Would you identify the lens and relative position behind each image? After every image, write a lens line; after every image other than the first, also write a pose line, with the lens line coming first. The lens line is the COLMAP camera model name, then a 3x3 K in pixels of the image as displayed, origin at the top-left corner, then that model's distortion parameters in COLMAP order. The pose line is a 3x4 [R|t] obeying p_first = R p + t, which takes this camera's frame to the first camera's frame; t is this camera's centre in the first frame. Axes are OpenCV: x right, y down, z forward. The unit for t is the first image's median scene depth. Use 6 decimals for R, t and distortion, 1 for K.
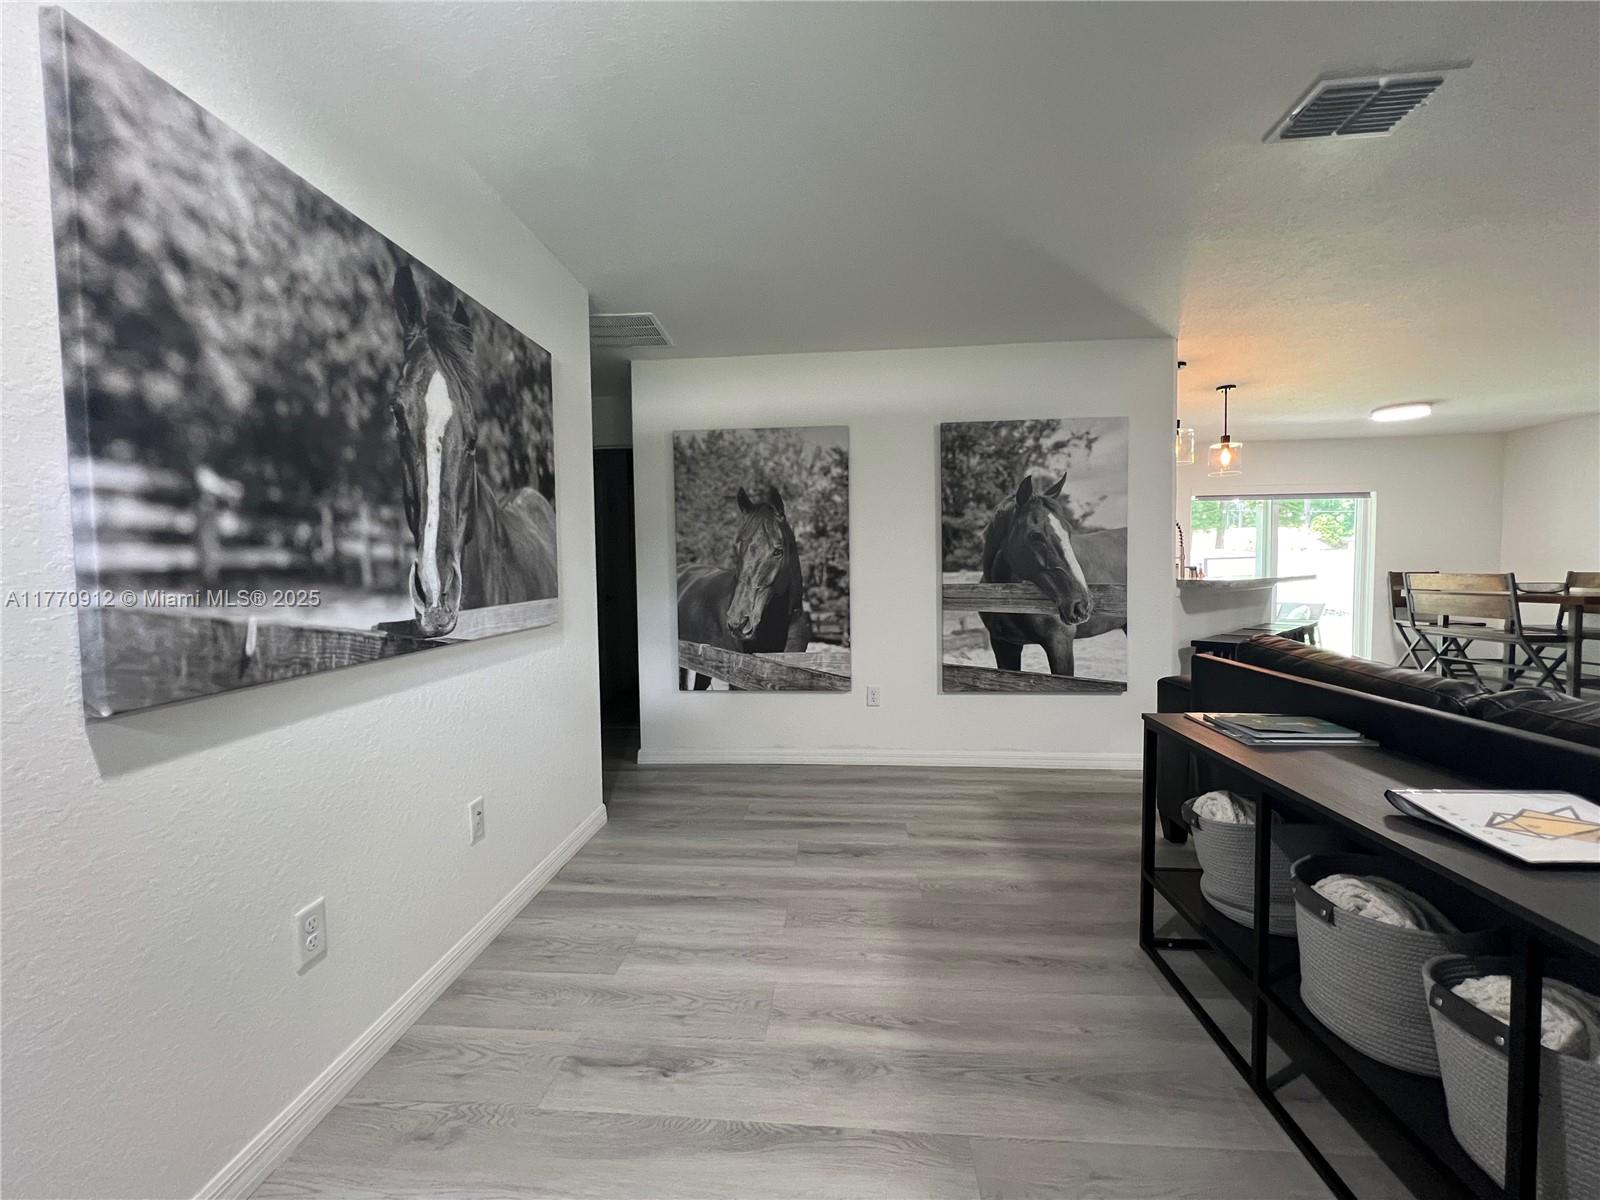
lens RADIAL K [[644.6, 0, 796.0], [0, 644.6, 597.6], [0, 0, 1]] dist [-0.002739, 0.000505]
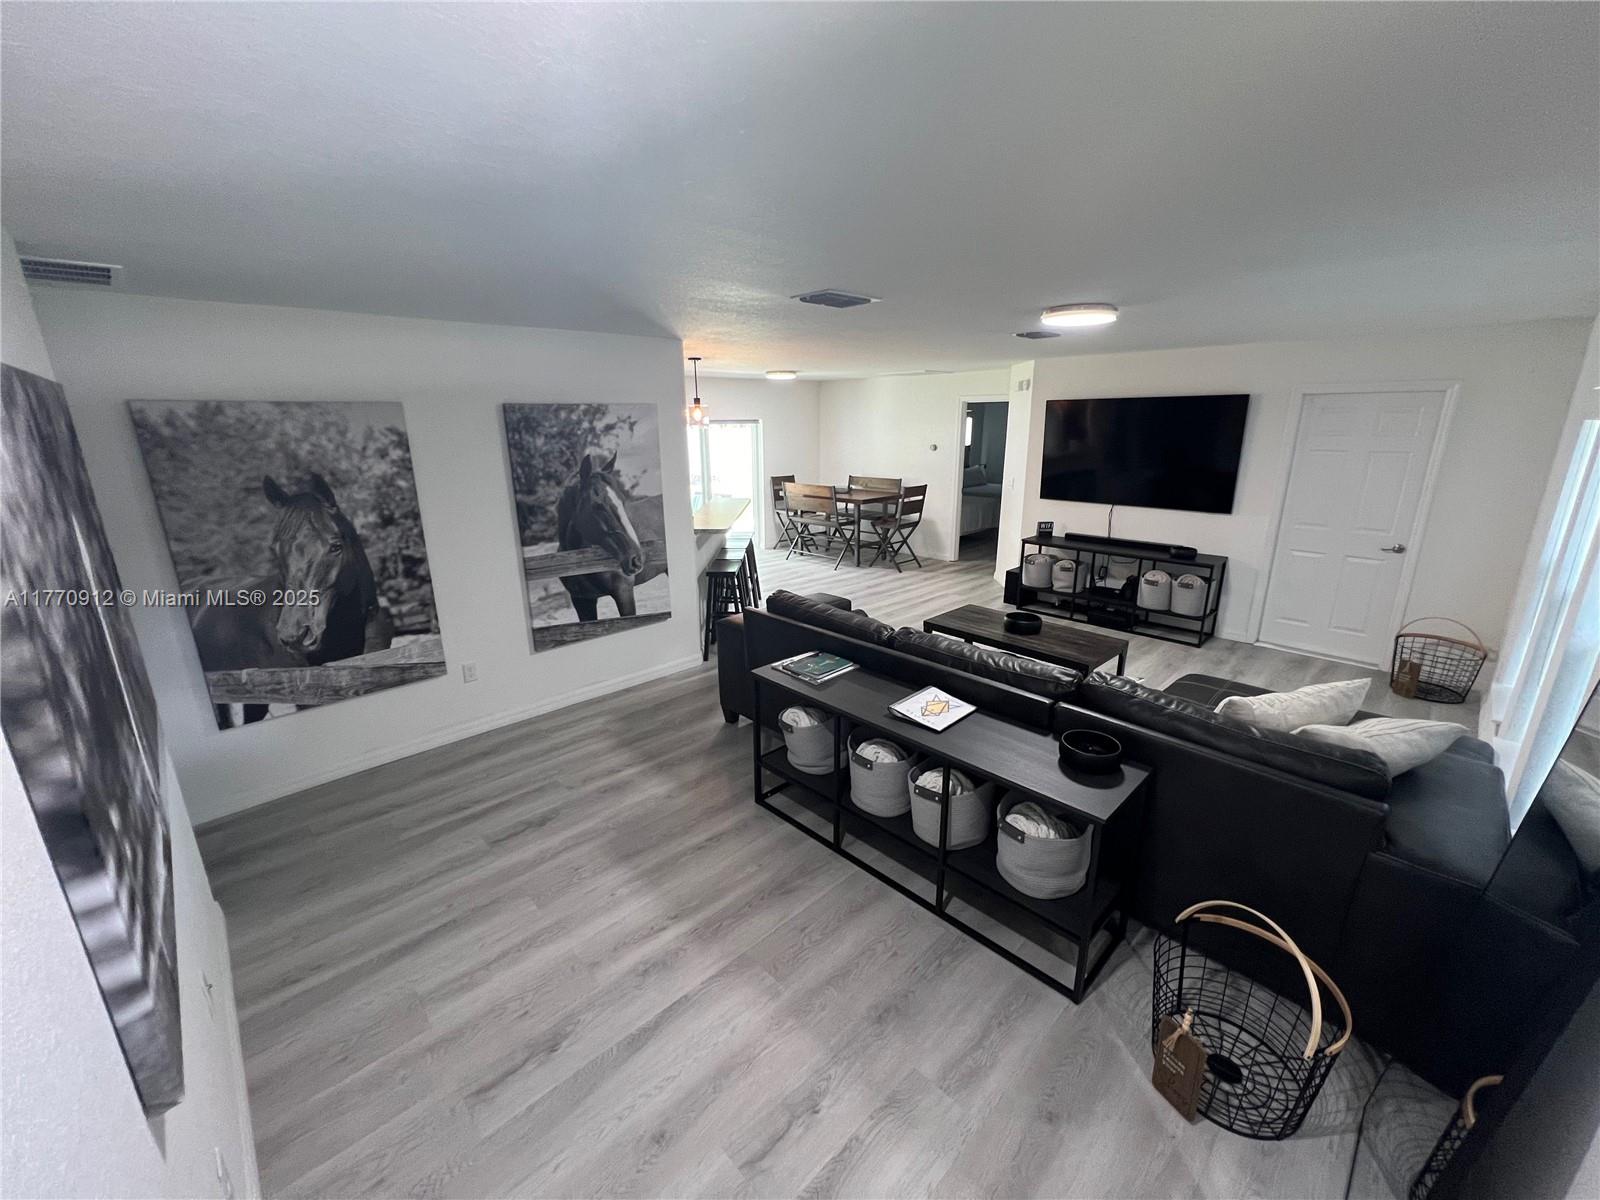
lens RADIAL K [[644.6, 0, 796.4], [0, 644.6, 596.1], [0, 0, 1]] dist [-0.002739, 0.000505]
pose [[0.662008, -0.193514, 0.724084, -0.269279], [0.034639, 0.972961, 0.228358, -0.191829], [-0.748696, -0.126093, 0.650811, -0.053361]]
